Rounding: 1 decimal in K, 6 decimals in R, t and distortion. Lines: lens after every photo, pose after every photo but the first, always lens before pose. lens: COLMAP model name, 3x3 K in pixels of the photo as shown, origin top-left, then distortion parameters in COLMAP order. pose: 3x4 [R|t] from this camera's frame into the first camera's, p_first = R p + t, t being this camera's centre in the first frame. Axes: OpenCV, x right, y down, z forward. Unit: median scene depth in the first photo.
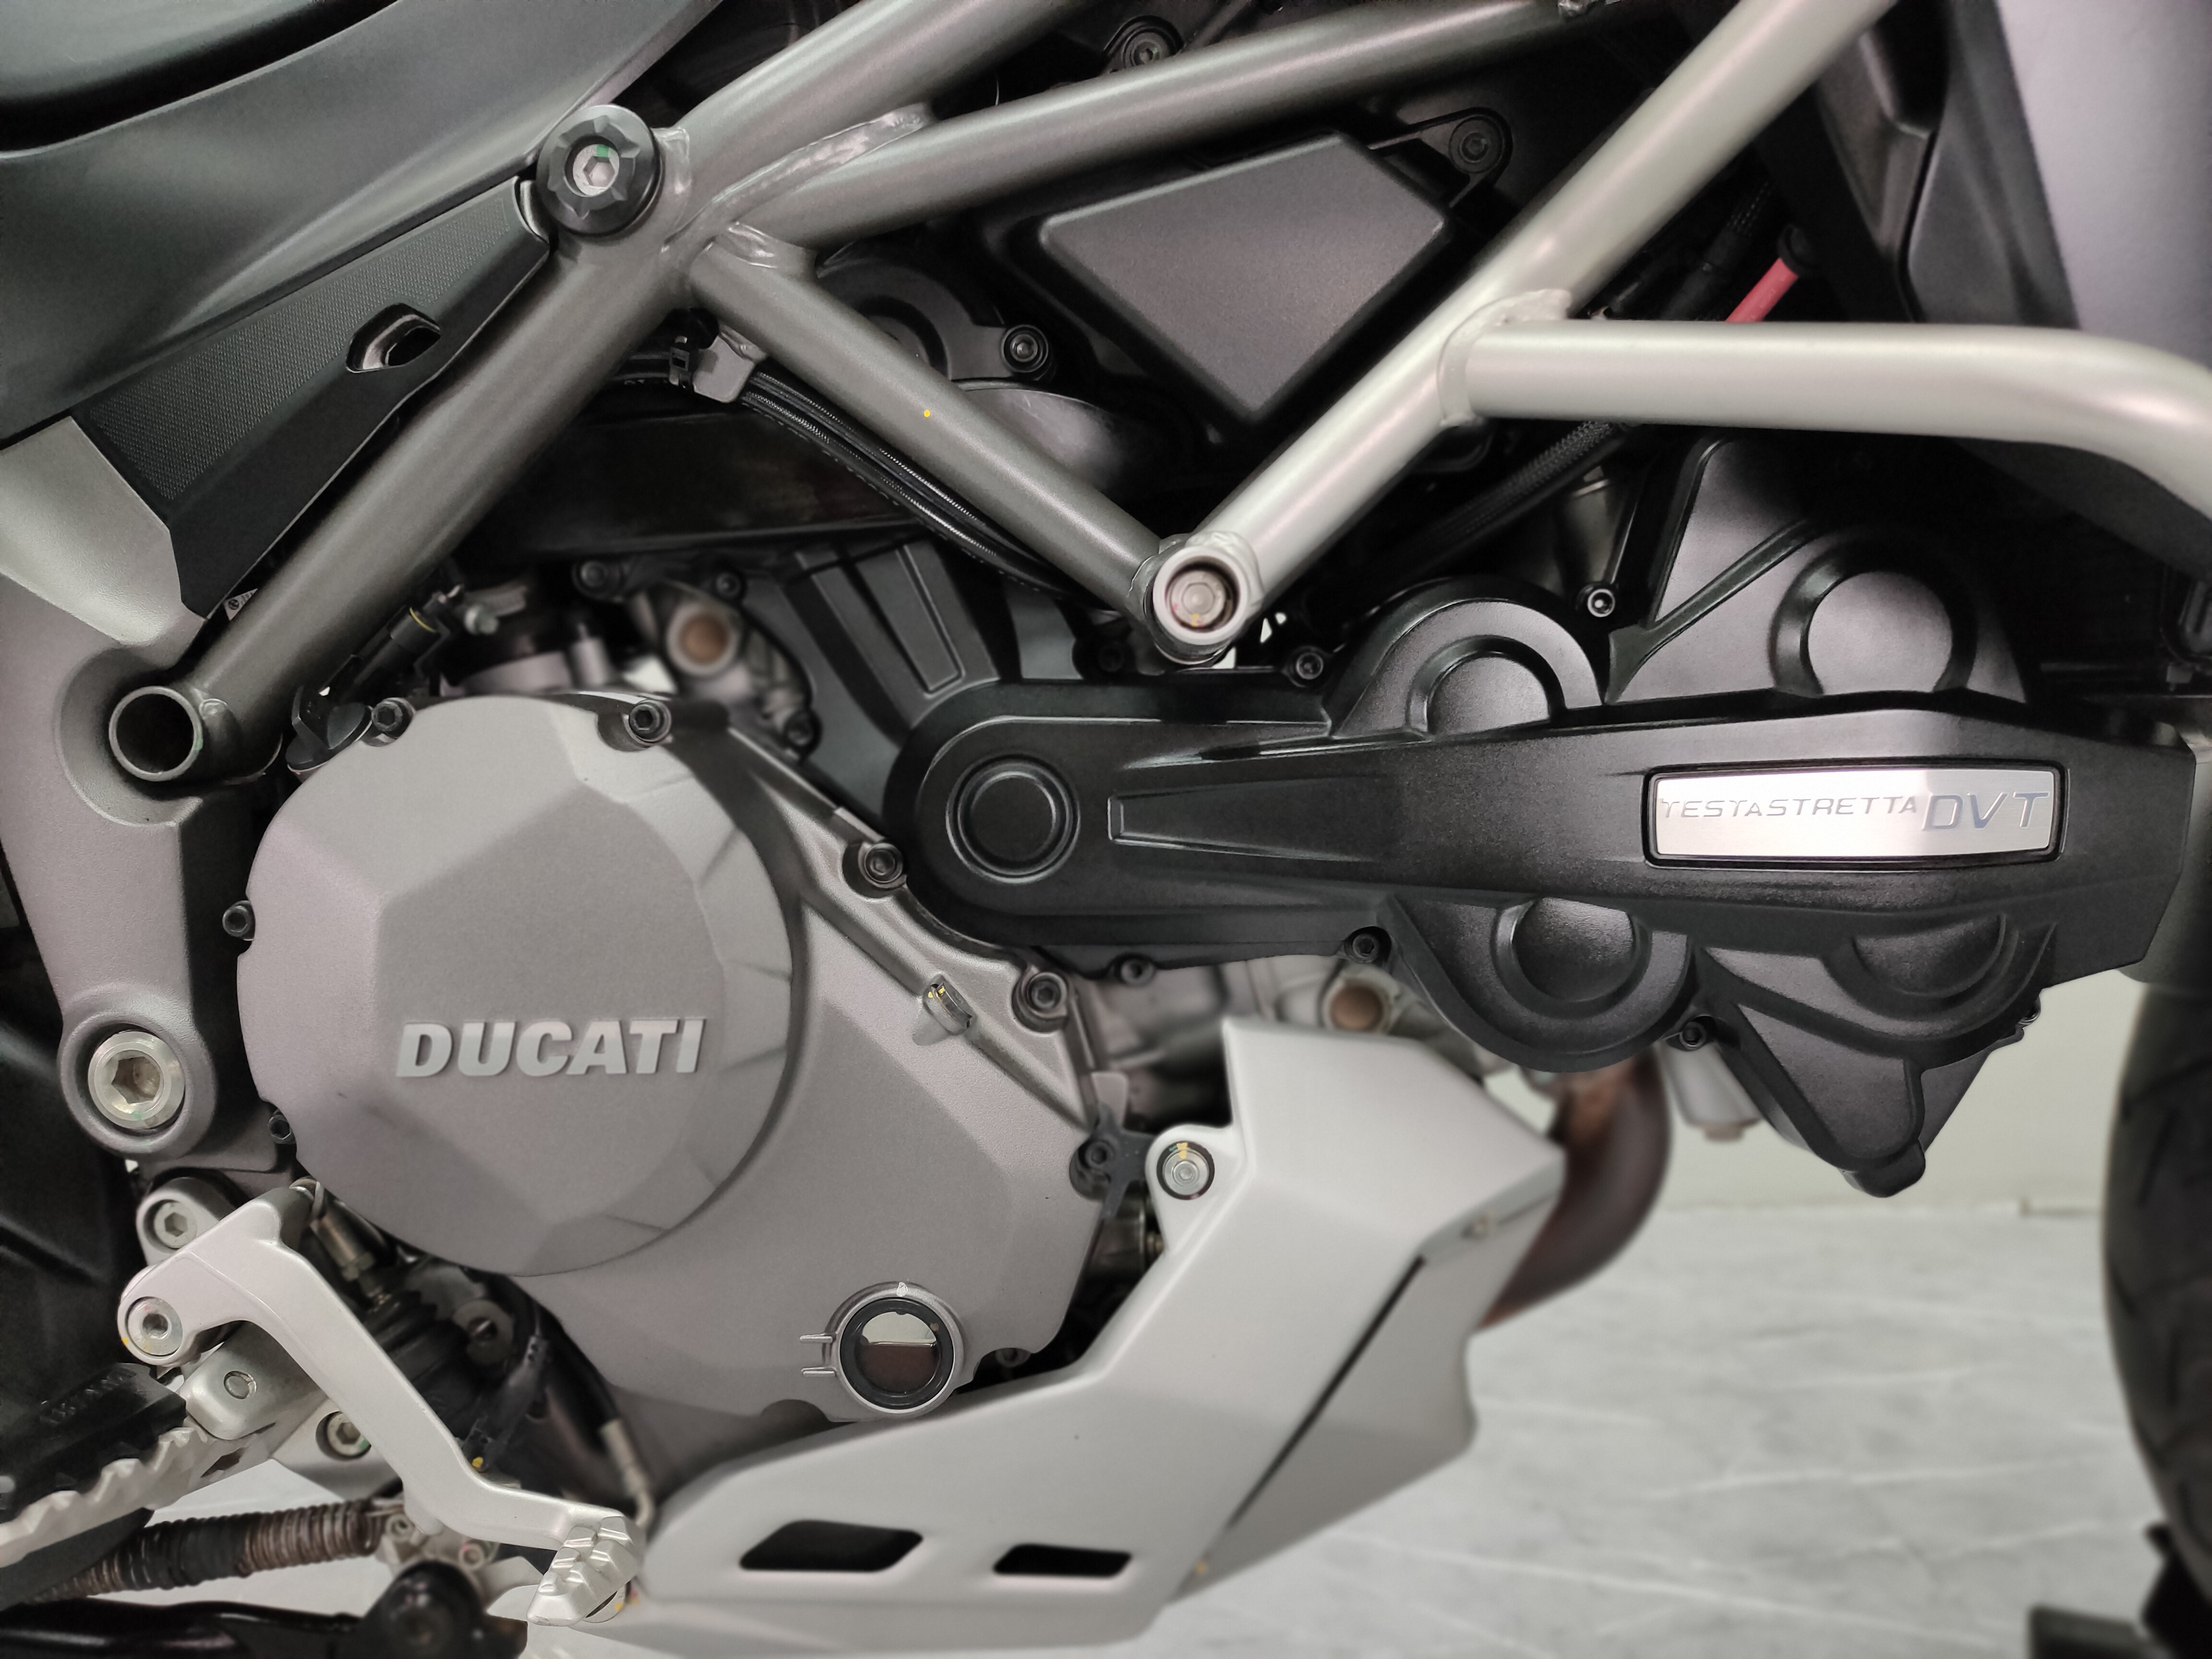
lens RADIAL K [[1727.1, 0, 1106.0], [0, 1727.1, 829.5], [0, 0, 1]] dist [0.004262, -0.006173]
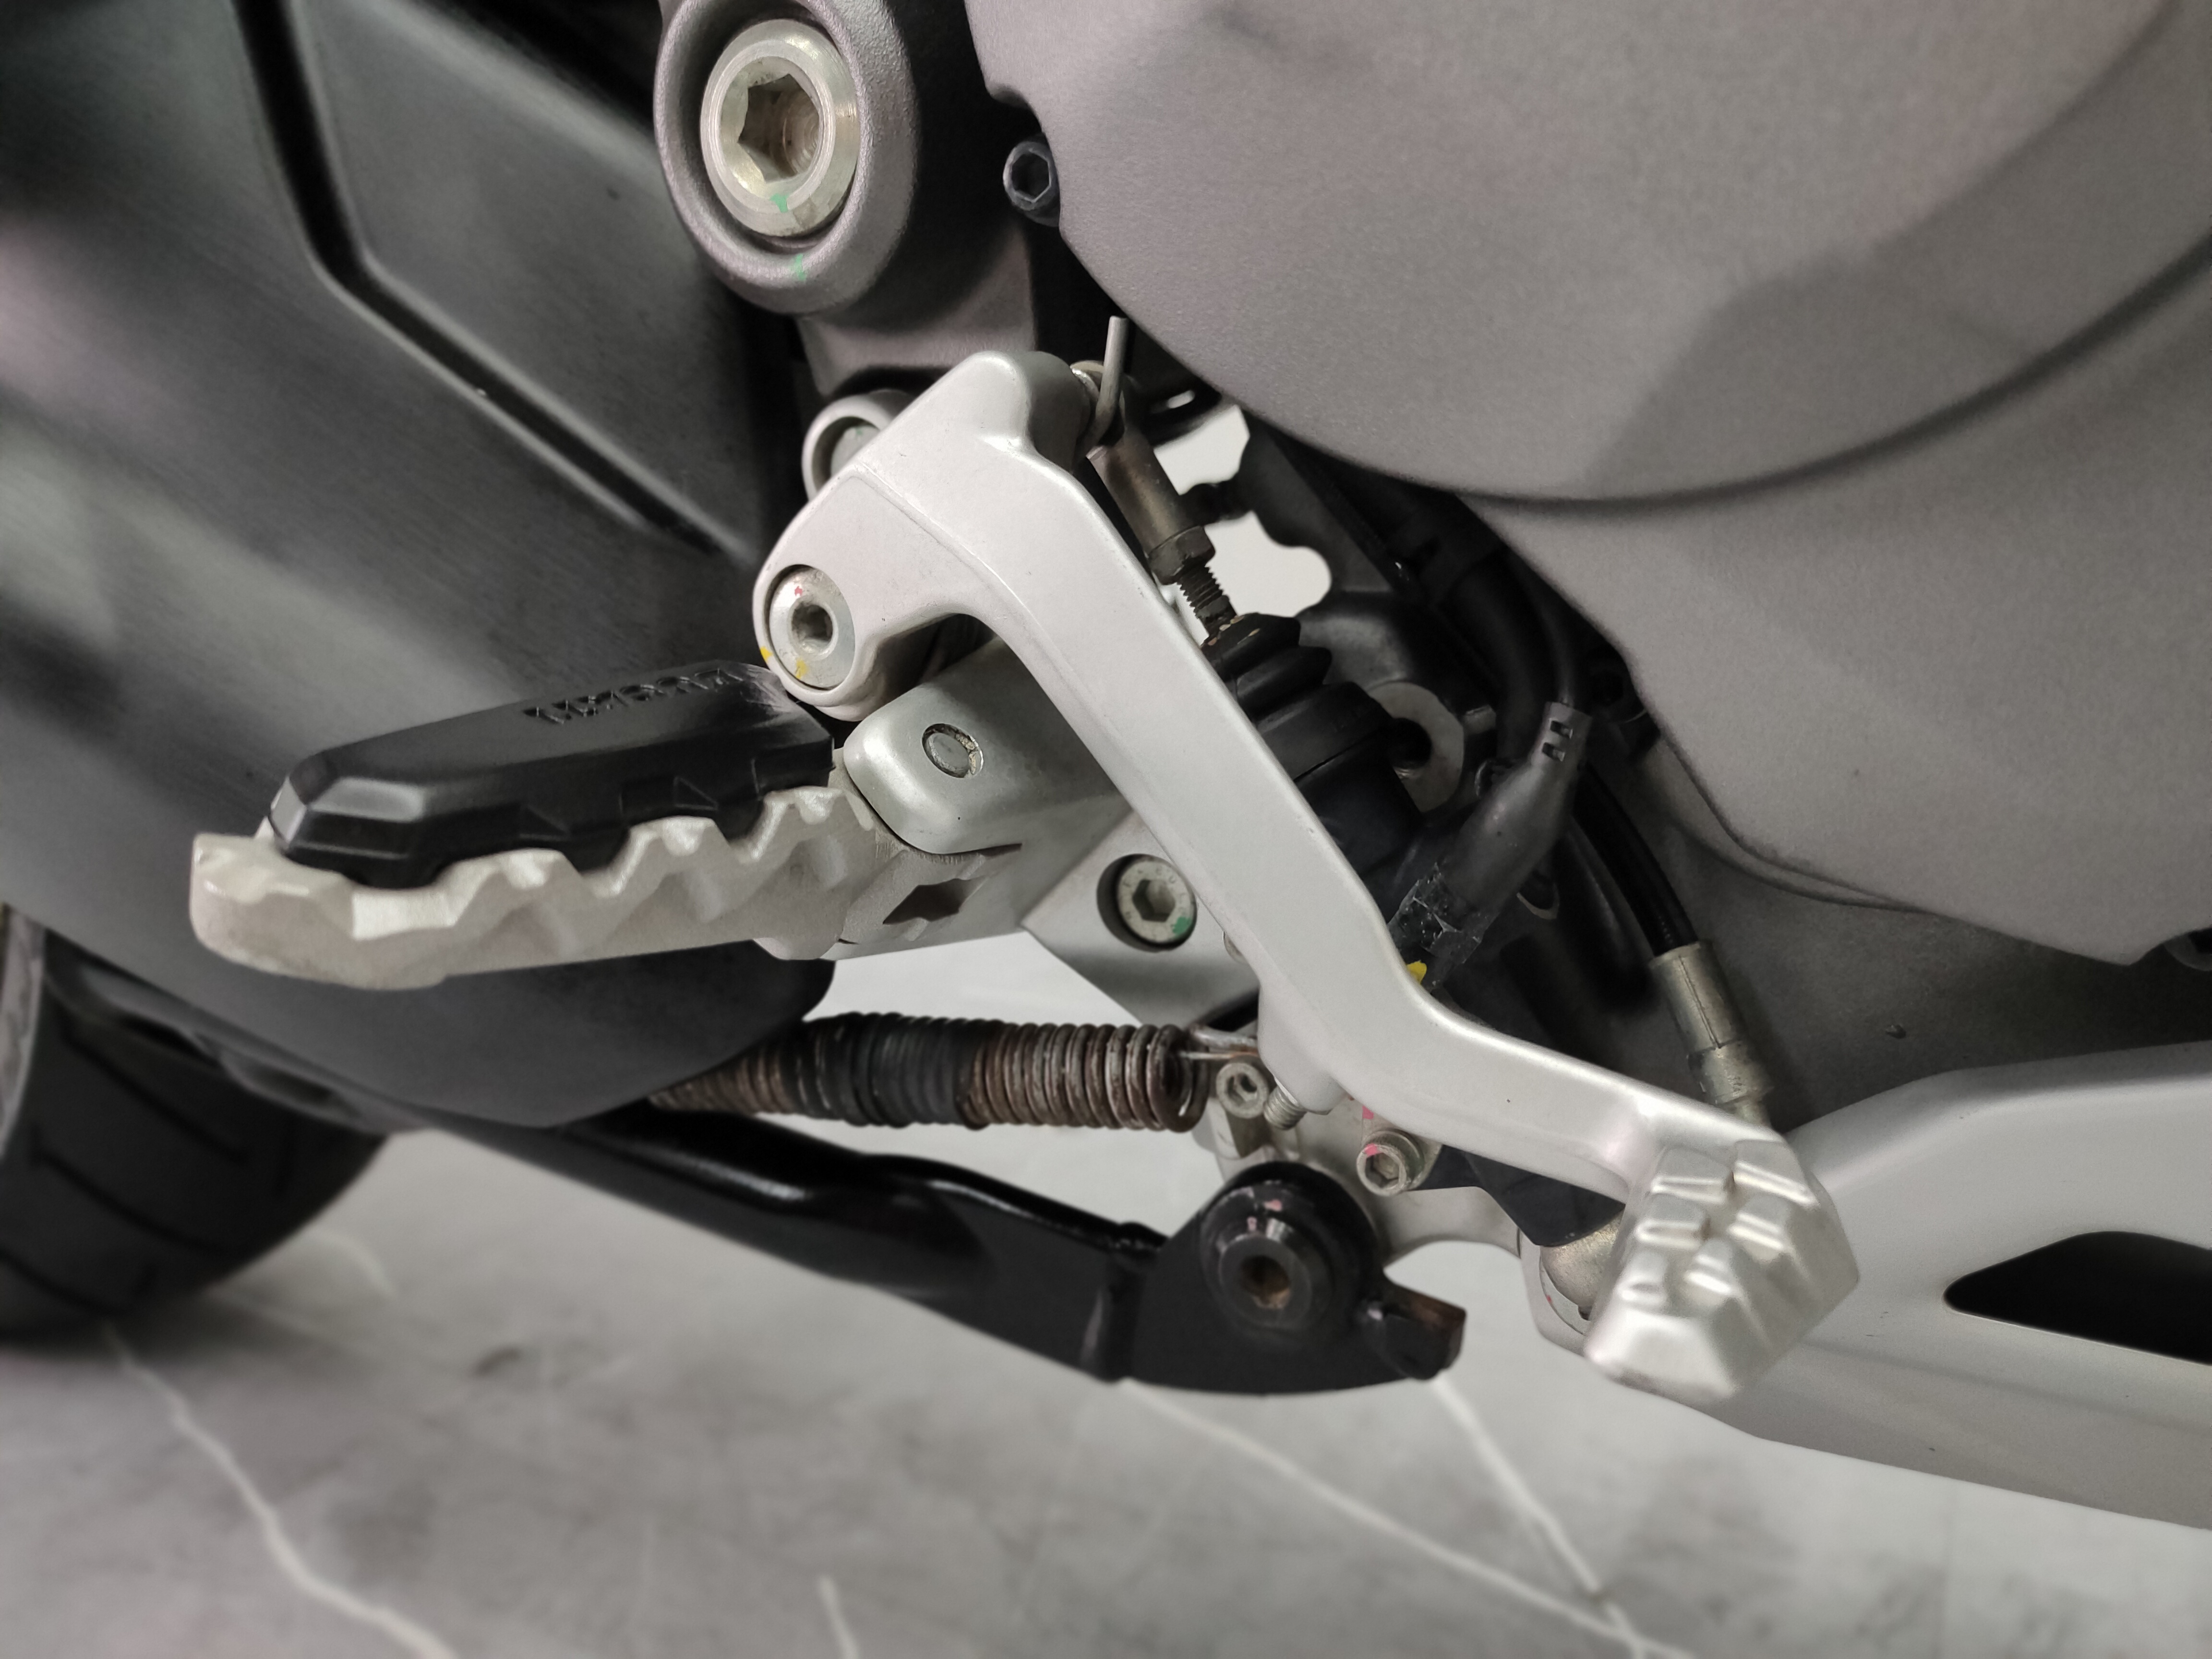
lens RADIAL K [[1727.1, 0, 1106.0], [0, 1727.1, 829.5], [0, 0, 1]] dist [0.004262, -0.006173]
pose [[0.899847, 0.099305, -0.424752, -0.243198], [-0.020537, 0.982307, 0.186151, 0.242021], [0.435722, -0.158784, 0.885965, 0.560916]]
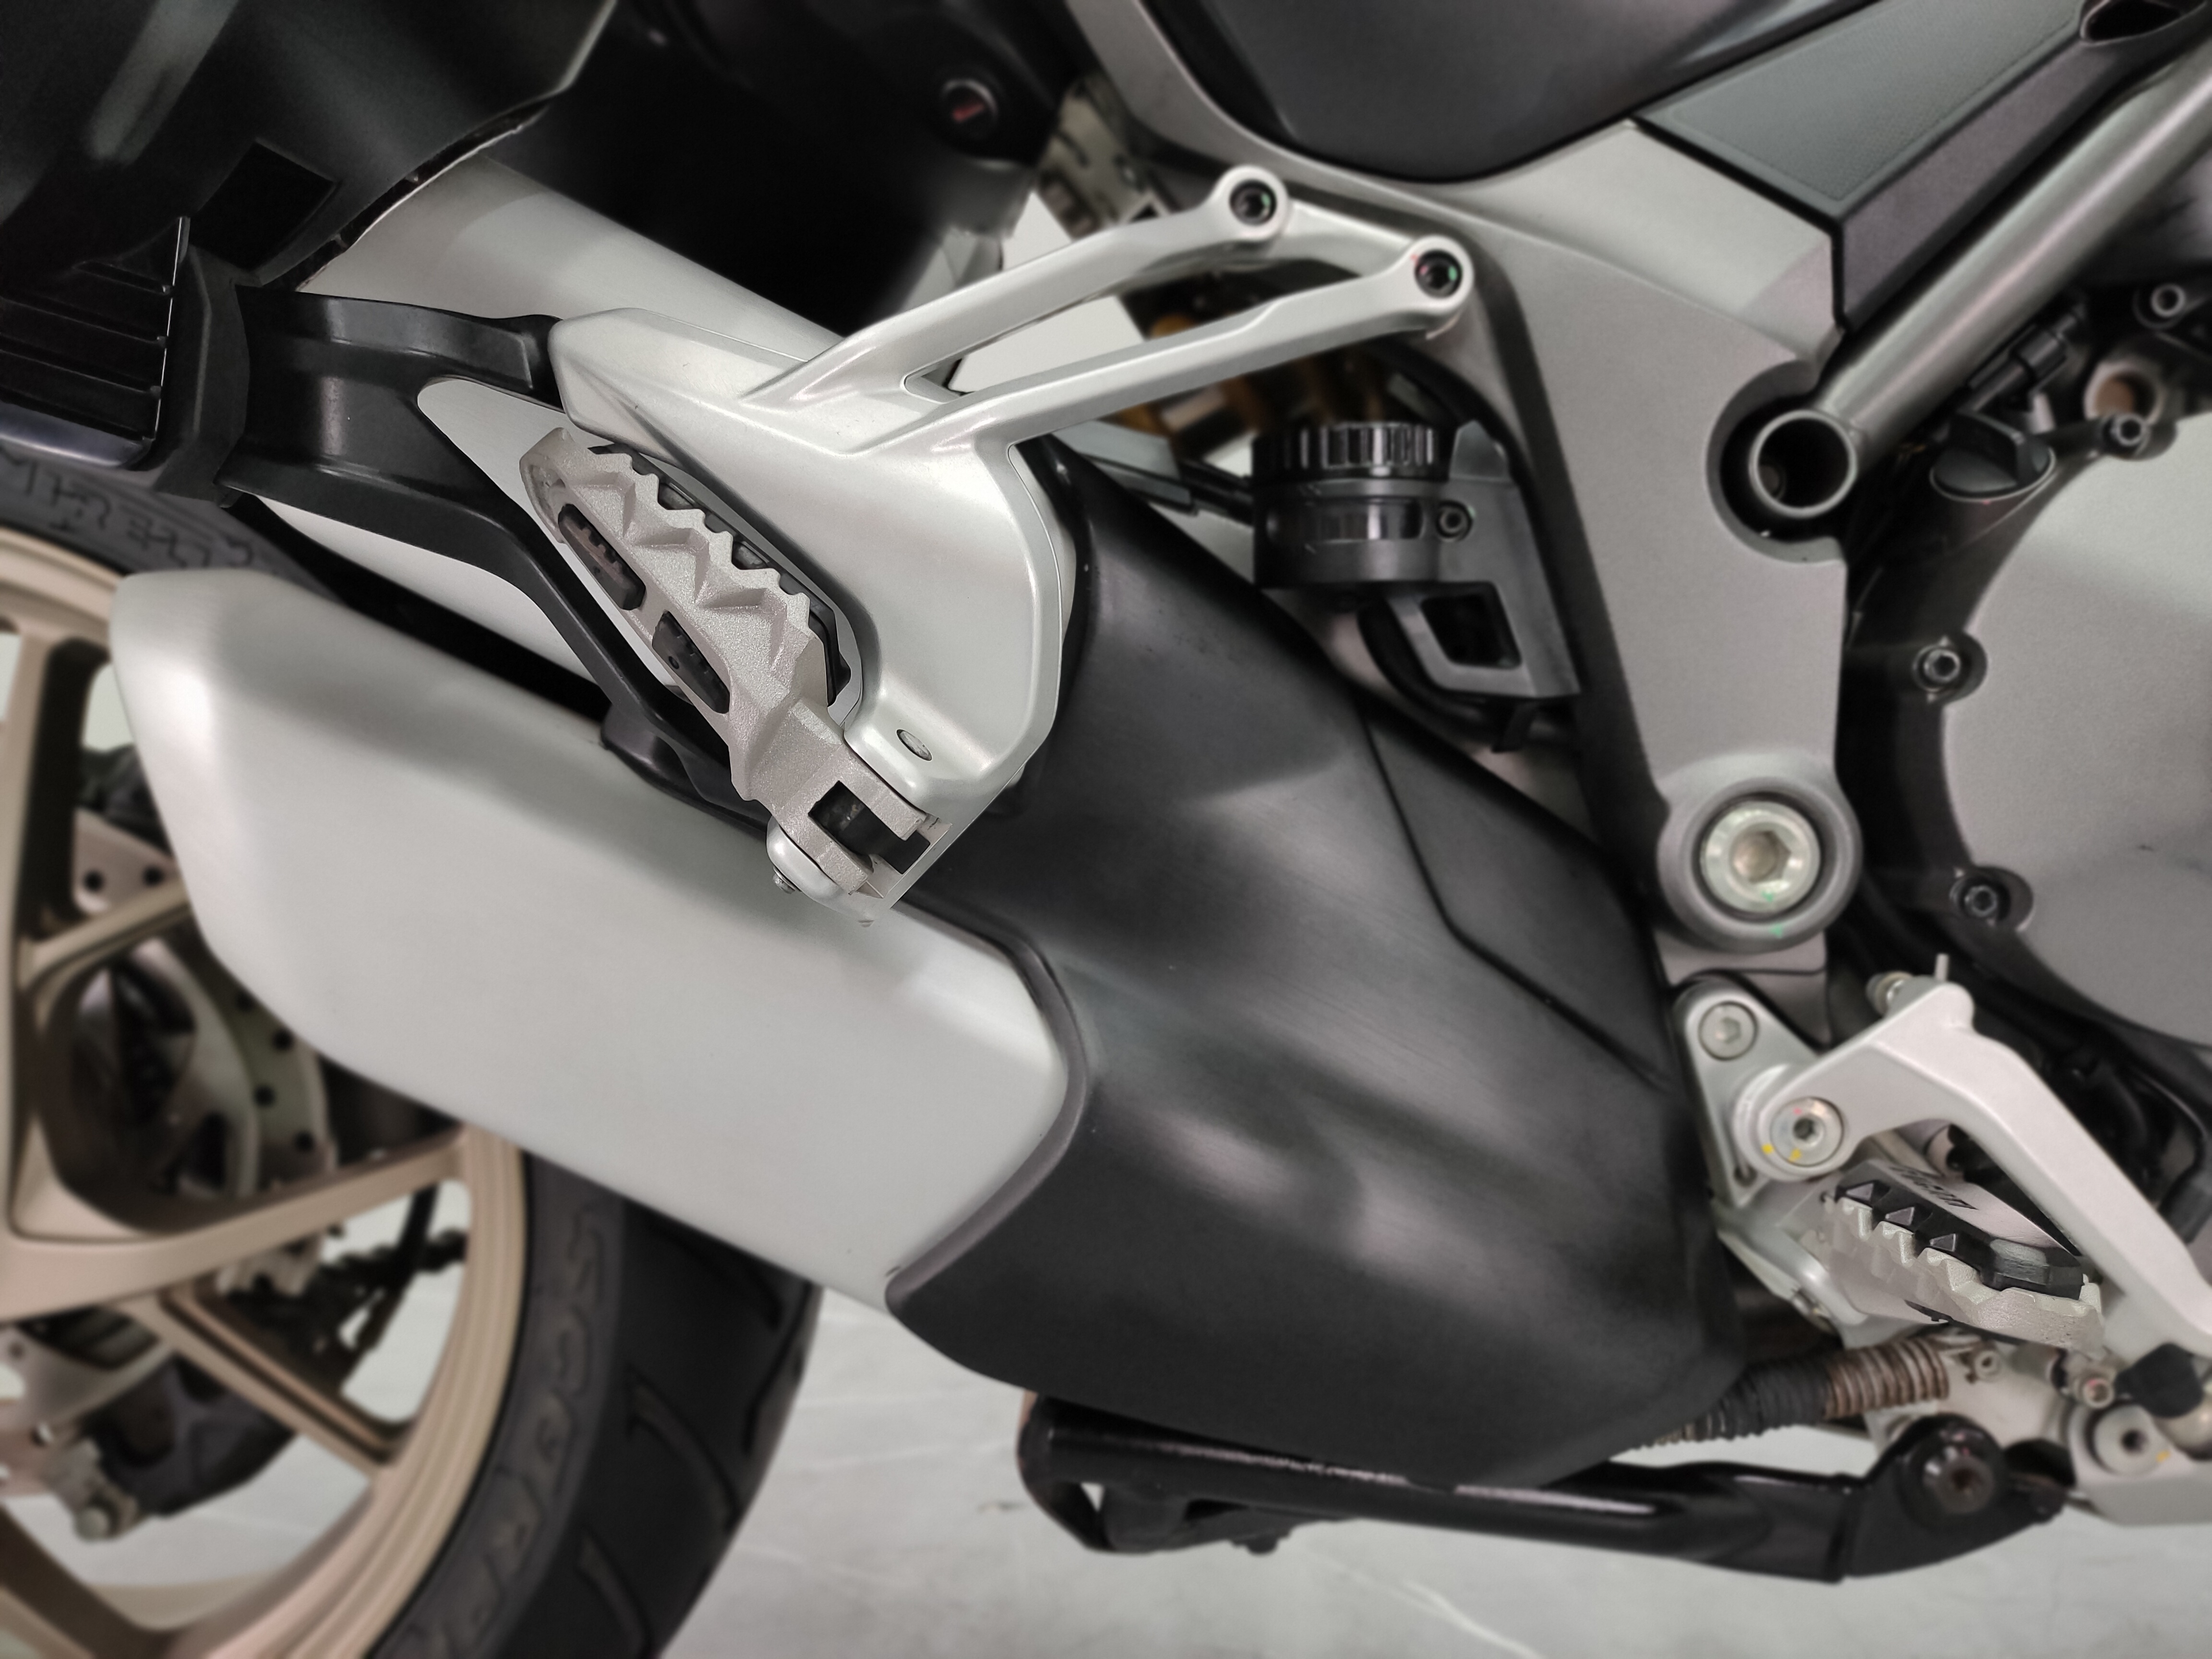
lens RADIAL K [[1727.1, 0, 1106.0], [0, 1727.1, 829.5], [0, 0, 1]] dist [0.004262, -0.006173]
pose [[0.999744, -0.010601, 0.019981, -0.892893], [0.011010, 0.999730, -0.020481, 0.141422], [-0.019758, 0.020695, 0.999591, 0.107465]]
